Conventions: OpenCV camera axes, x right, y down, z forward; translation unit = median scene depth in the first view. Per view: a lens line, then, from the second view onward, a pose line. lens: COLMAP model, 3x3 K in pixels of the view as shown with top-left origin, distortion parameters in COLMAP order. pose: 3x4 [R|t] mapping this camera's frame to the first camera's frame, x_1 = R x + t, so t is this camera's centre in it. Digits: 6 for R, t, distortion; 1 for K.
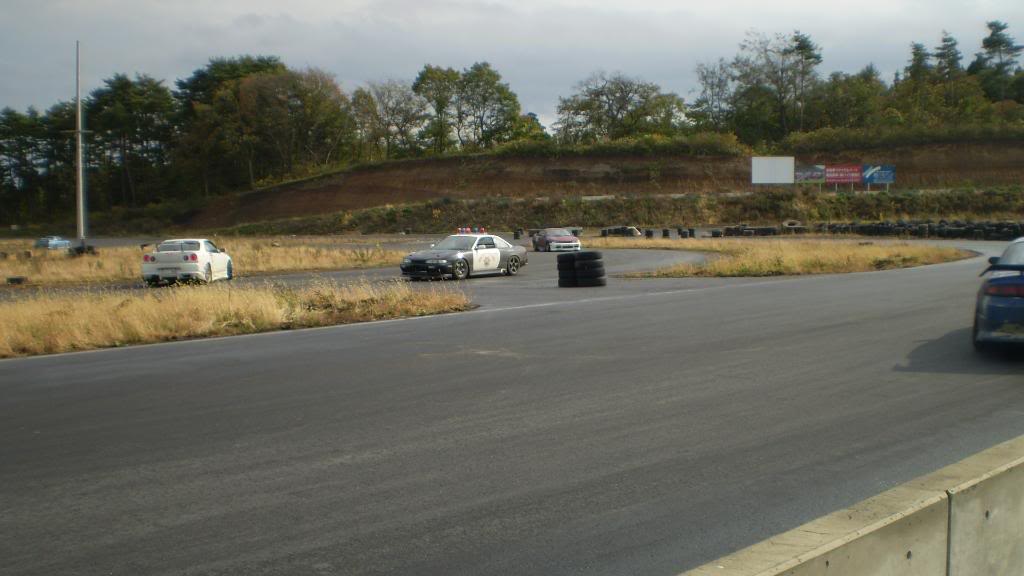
lens RADIAL K [[416.4, 0, 512.0], [0, 416.4, 288.0], [0, 0, 1]] dist [-0.002331, -0.004027]
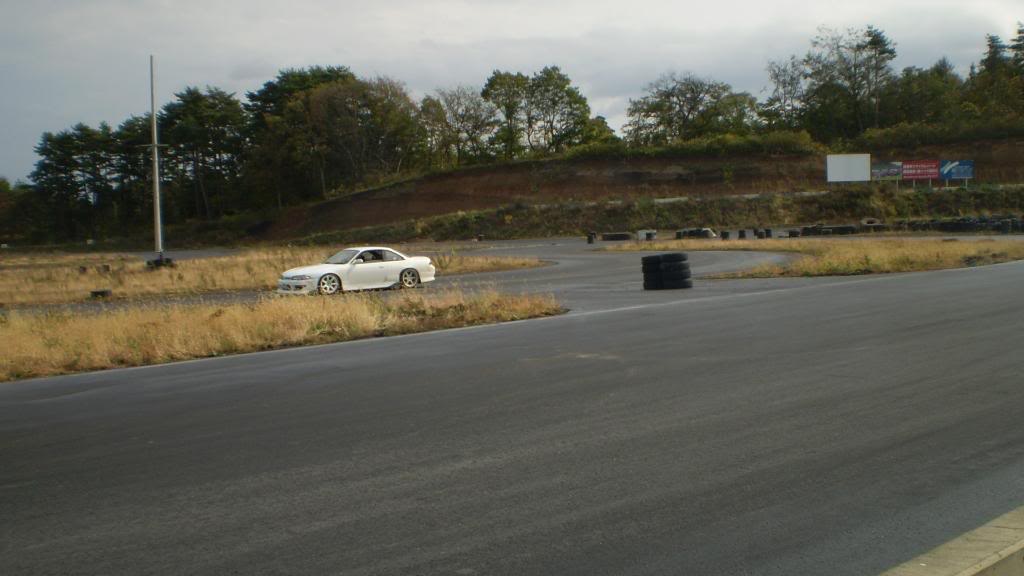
lens RADIAL K [[416.8, 0, 512.2], [0, 416.8, 297.3], [0, 0, 1]] dist [-0.000237, -0.004349]
pose [[0.999639, -0.019100, -0.018916, -0.157350], [0.018969, 0.999795, -0.007088, 0.014445], [0.019047, 0.006726, 0.999796, 0.005537]]
